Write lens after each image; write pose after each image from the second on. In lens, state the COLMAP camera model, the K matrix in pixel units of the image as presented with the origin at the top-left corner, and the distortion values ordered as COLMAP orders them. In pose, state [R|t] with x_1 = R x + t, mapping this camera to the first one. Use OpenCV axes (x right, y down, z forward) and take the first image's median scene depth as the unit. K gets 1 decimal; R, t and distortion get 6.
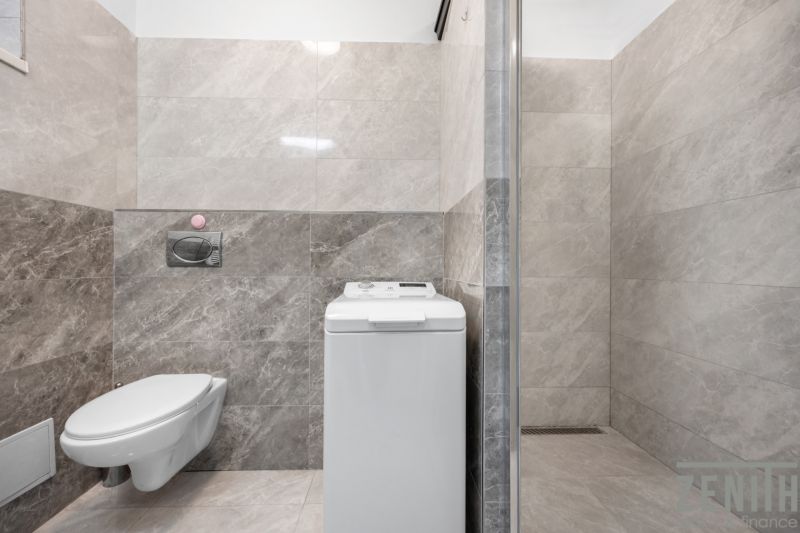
lens RADIAL K [[312.3, 0, 400.5], [0, 312.3, 267.6], [0, 0, 1]] dist [0.000475, 0.000083]
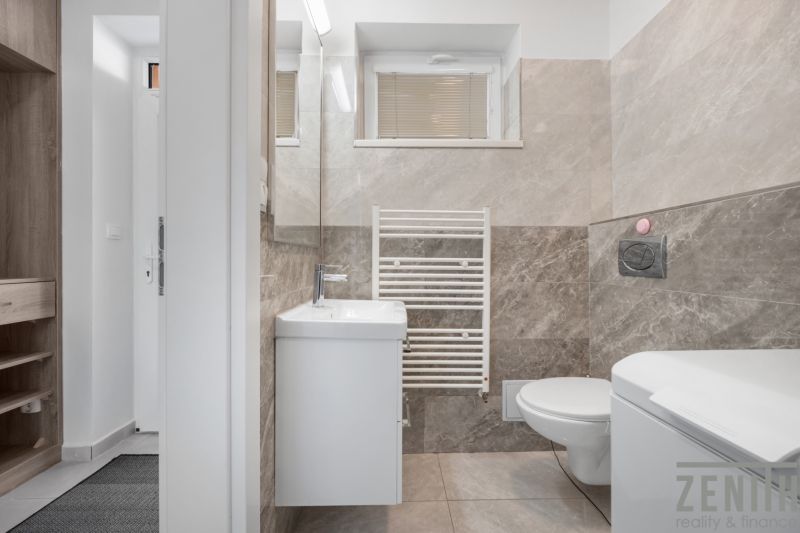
lens RADIAL K [[312.3, 0, 400.3], [0, 312.3, 263.4], [0, 0, 1]] dist [0.000475, 0.000083]
pose [[-0.015634, 0.000463, -0.999878, 0.256175], [-0.004517, 0.999990, 0.000534, -0.038321], [0.999868, 0.004525, -0.015632, 0.318850]]
